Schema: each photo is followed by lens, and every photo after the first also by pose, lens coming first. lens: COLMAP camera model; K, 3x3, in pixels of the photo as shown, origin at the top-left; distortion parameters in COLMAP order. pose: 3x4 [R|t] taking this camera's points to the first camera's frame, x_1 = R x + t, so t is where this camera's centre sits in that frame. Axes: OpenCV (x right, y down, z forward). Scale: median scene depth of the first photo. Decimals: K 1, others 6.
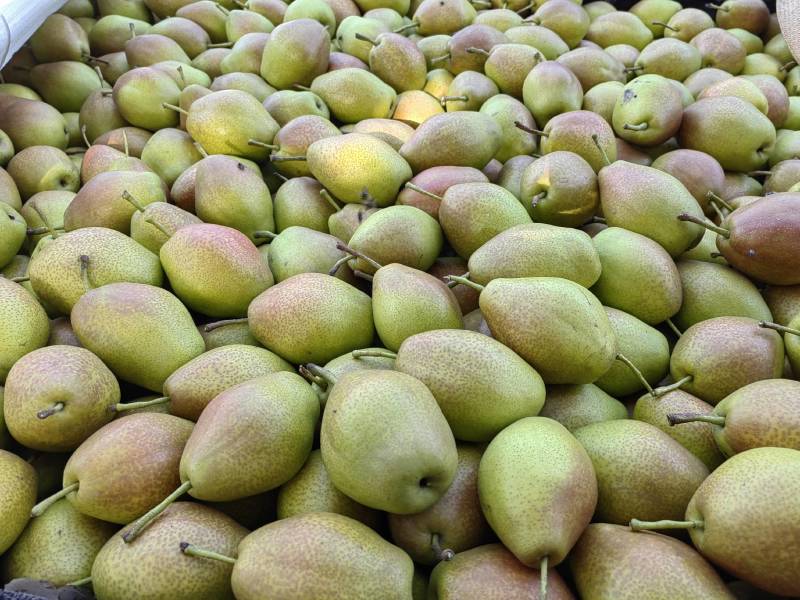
lens RADIAL K [[610.7, 0, 398.3], [0, 610.7, 302.2], [0, 0, 1]] dist [0.036270, -0.059172]
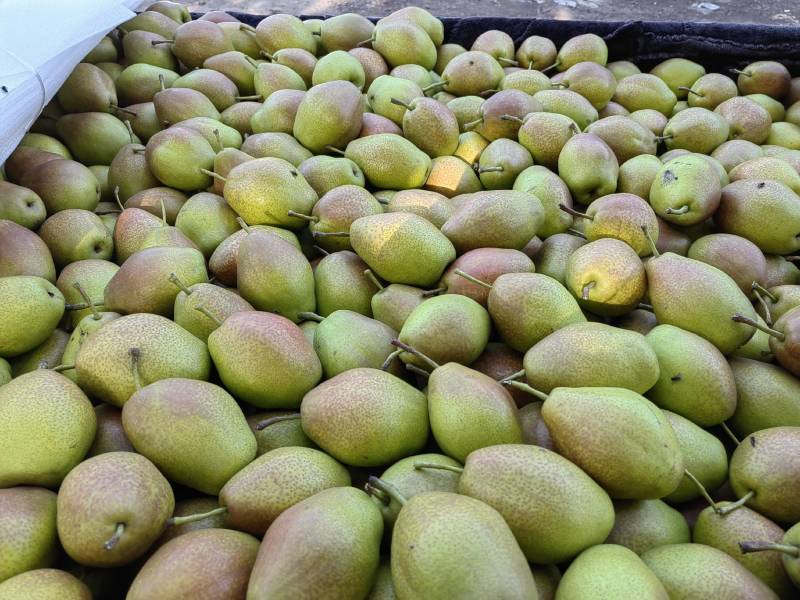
lens RADIAL K [[610.7, 0, 398.3], [0, 610.7, 302.2], [0, 0, 1]] dist [0.036270, -0.059172]
pose [[0.999529, 0.024391, 0.018647, -0.099305], [-0.023960, 0.999448, -0.022999, -0.120804], [-0.019198, 0.022541, 0.999562, 0.013310]]
